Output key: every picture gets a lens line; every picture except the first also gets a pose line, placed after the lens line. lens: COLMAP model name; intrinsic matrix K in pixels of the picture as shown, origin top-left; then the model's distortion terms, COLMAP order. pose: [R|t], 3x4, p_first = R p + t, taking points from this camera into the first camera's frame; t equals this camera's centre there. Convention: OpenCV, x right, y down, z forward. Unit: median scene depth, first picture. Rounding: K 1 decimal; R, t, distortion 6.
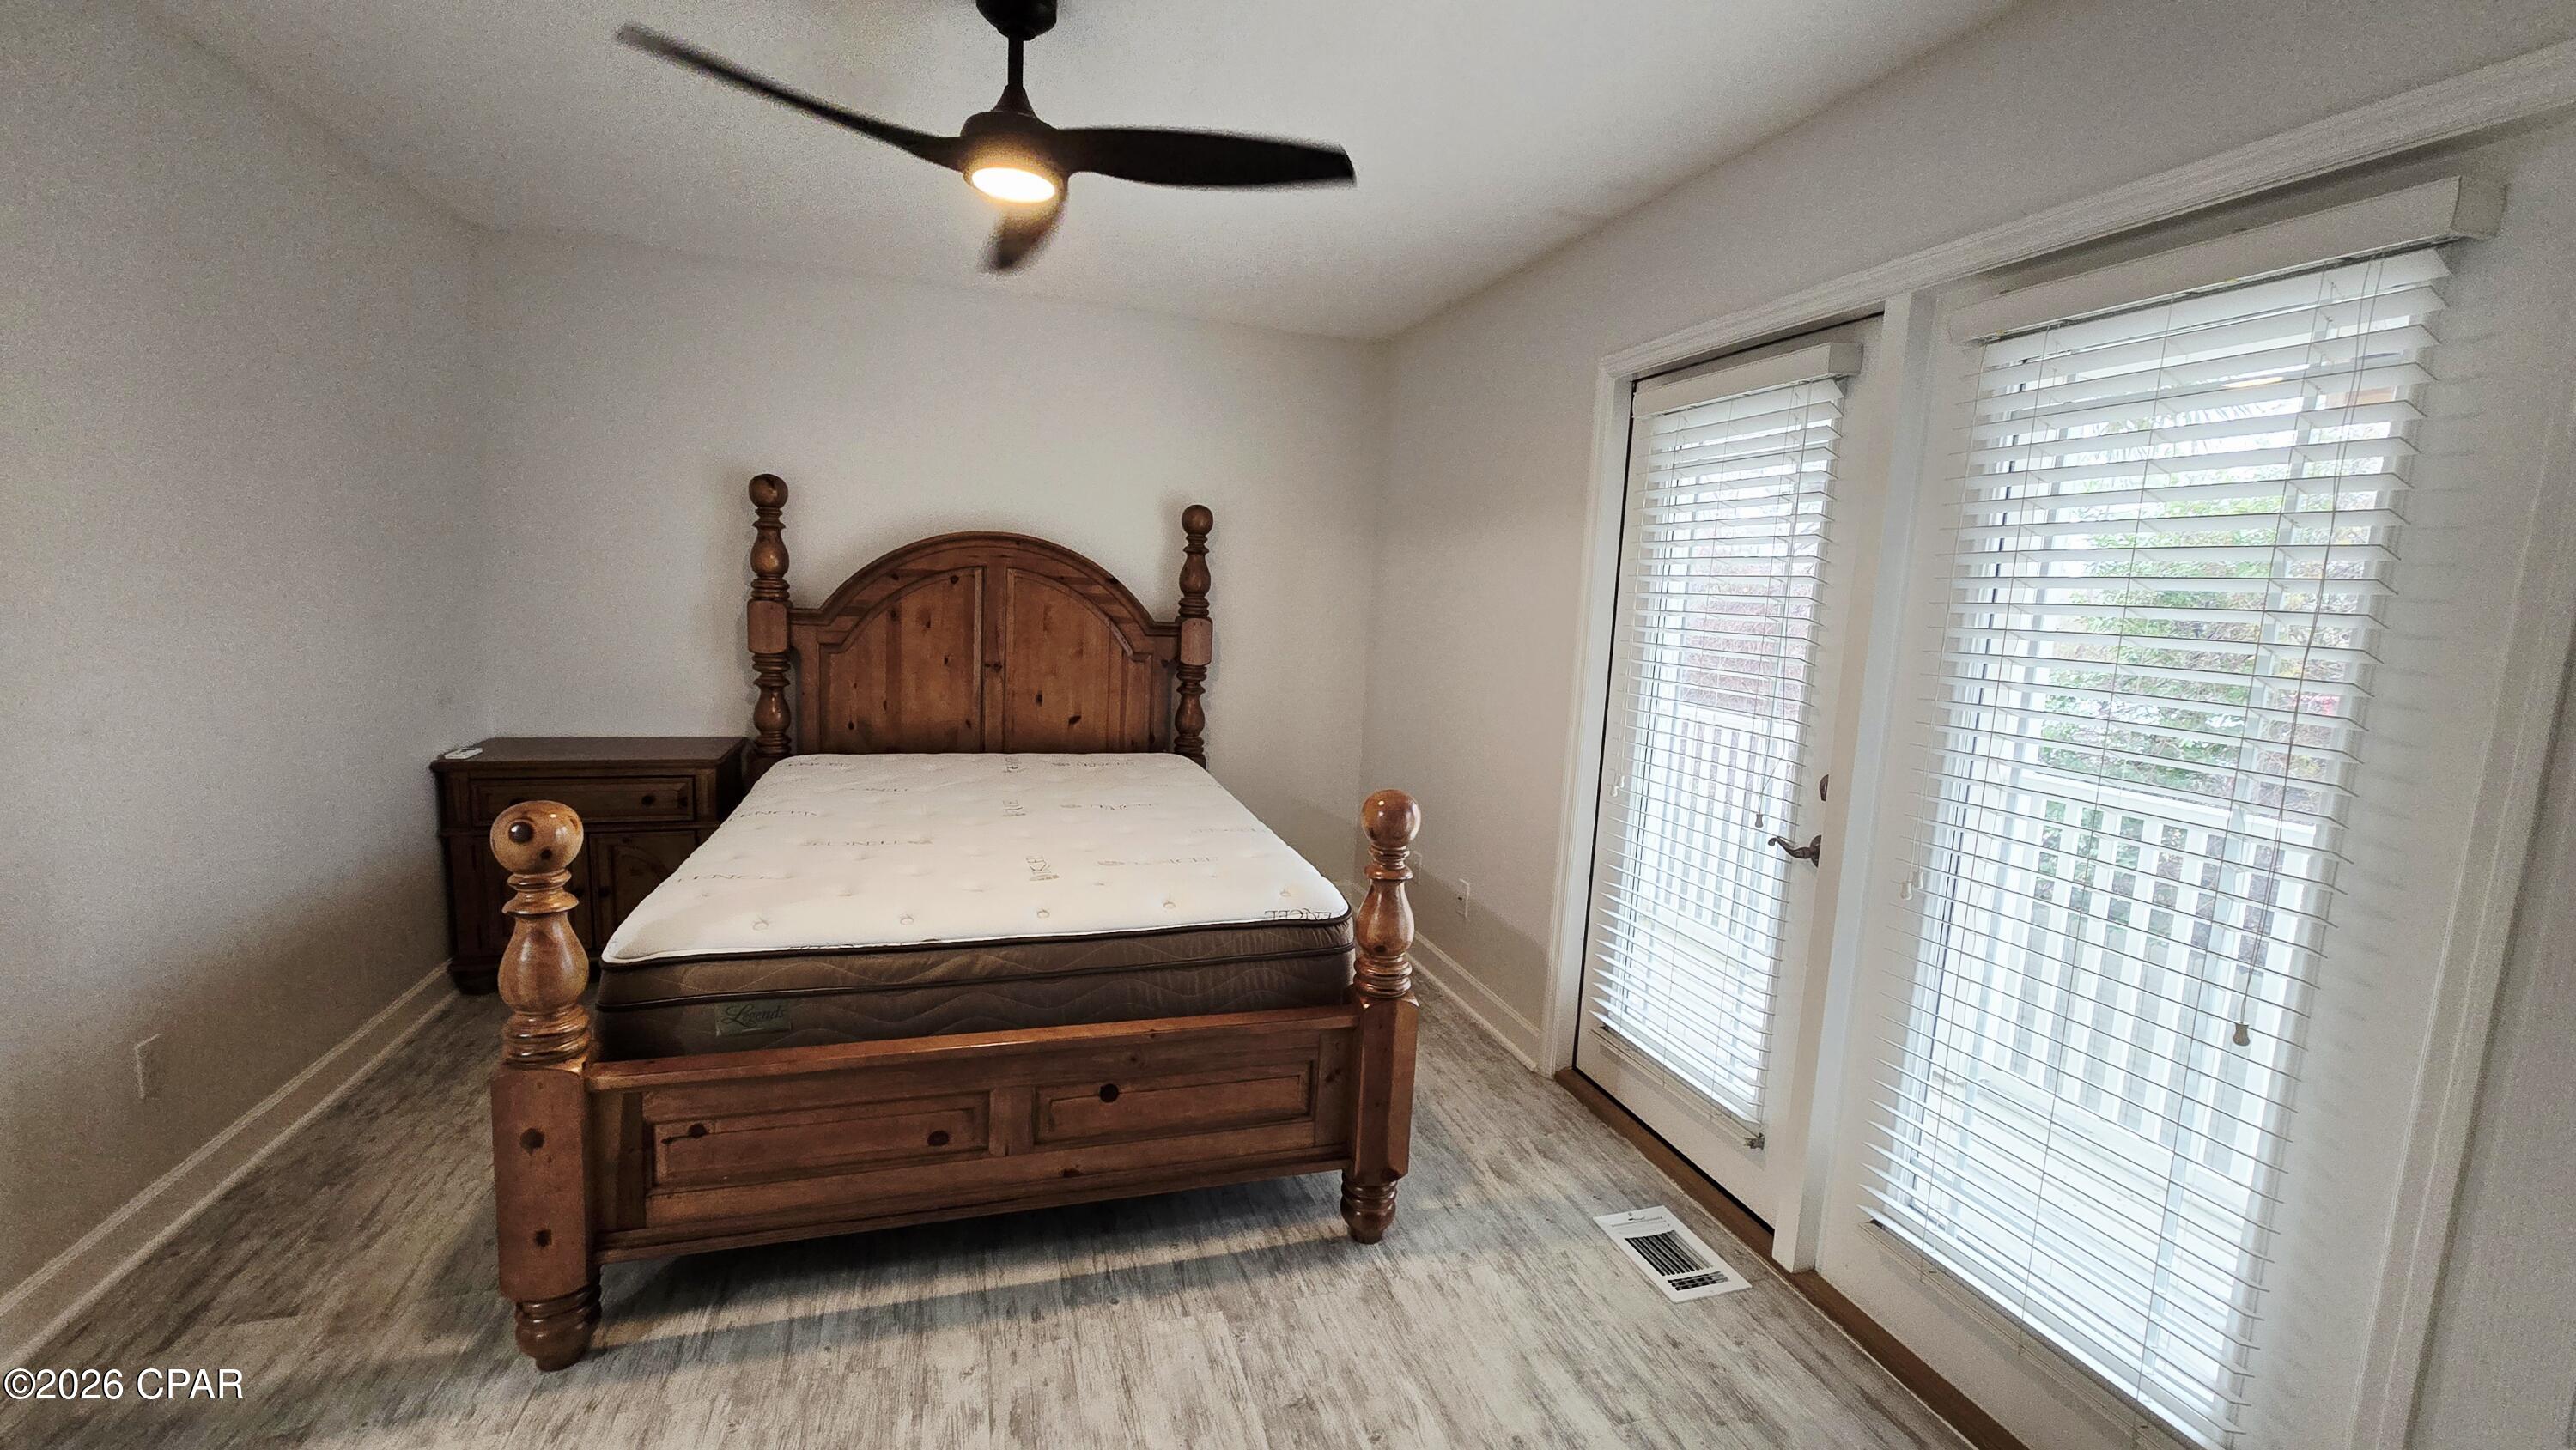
lens RADIAL K [[1058.7, 0, 1288.5], [0, 1058.7, 724.8], [0, 0, 1]] dist [-0.000216, 0.000531]
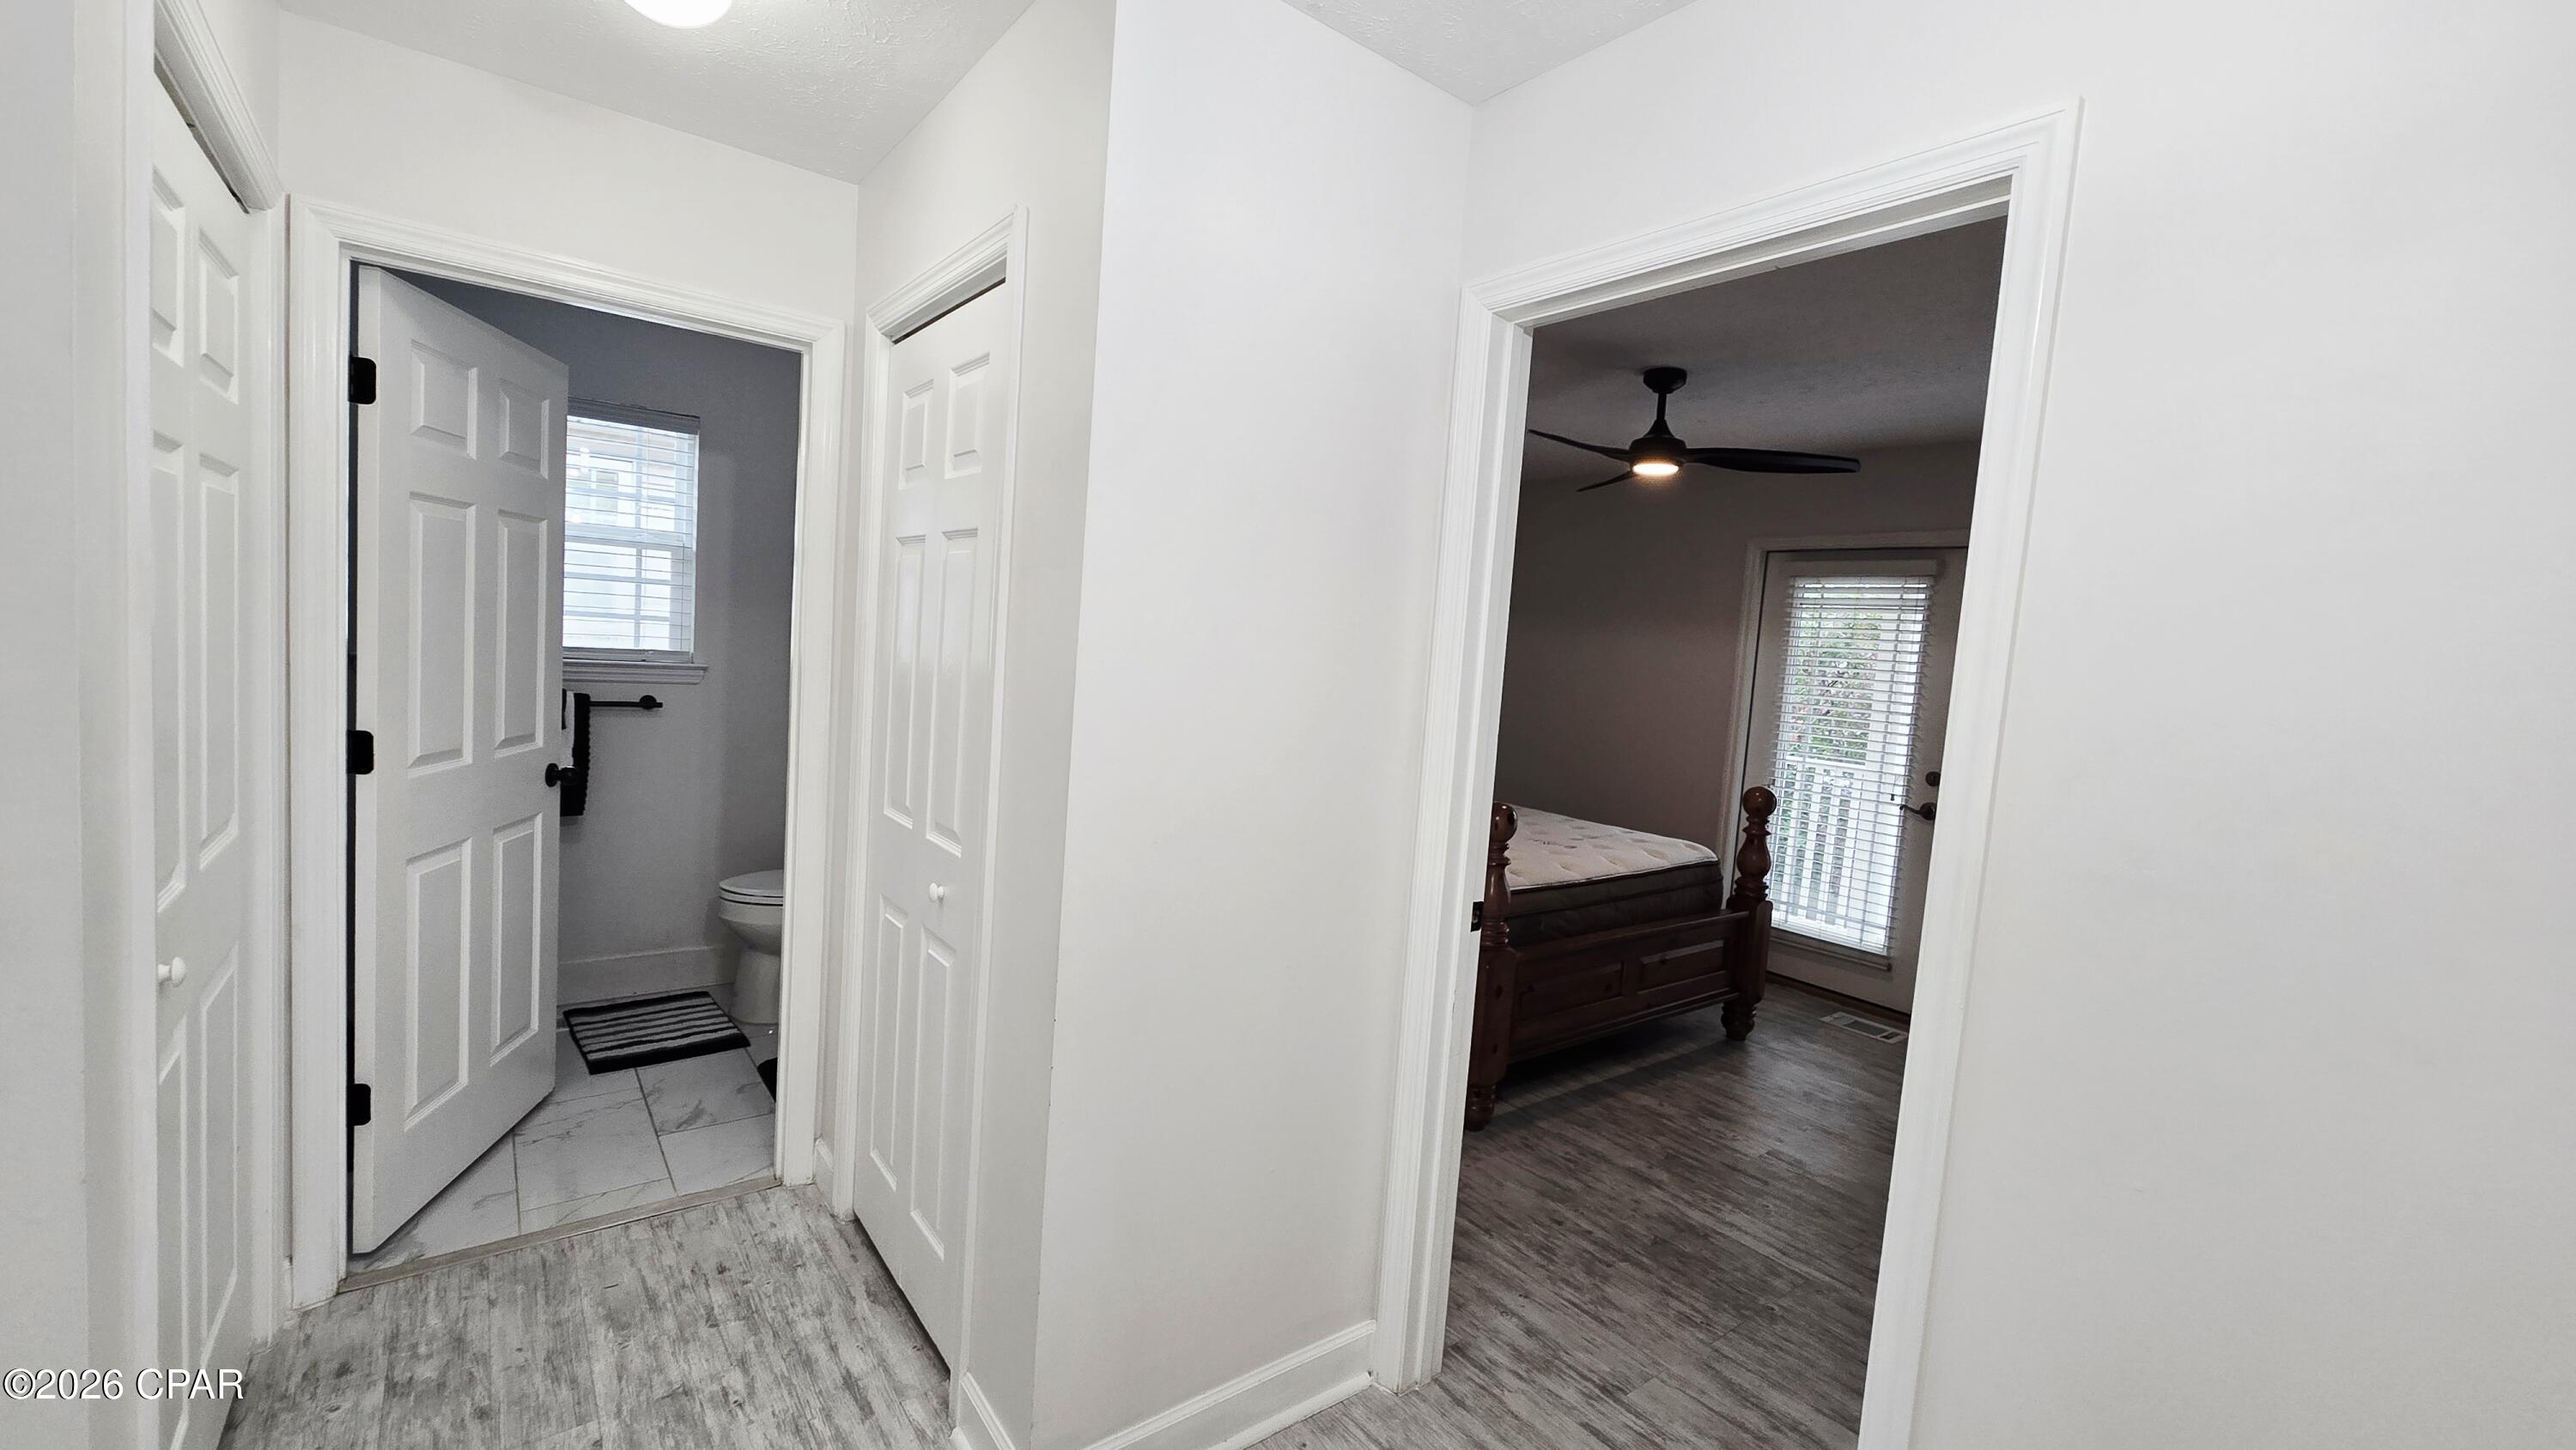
lens RADIAL K [[1058.7, 0, 1294.1], [0, 1058.7, 720.8], [0, 0, 1]] dist [-0.000216, 0.000531]
pose [[0.936739, -0.010564, 0.349869, -1.334647], [0.023538, 0.999183, -0.032850, -0.011546], [-0.349236, 0.039007, 0.936222, -0.463576]]
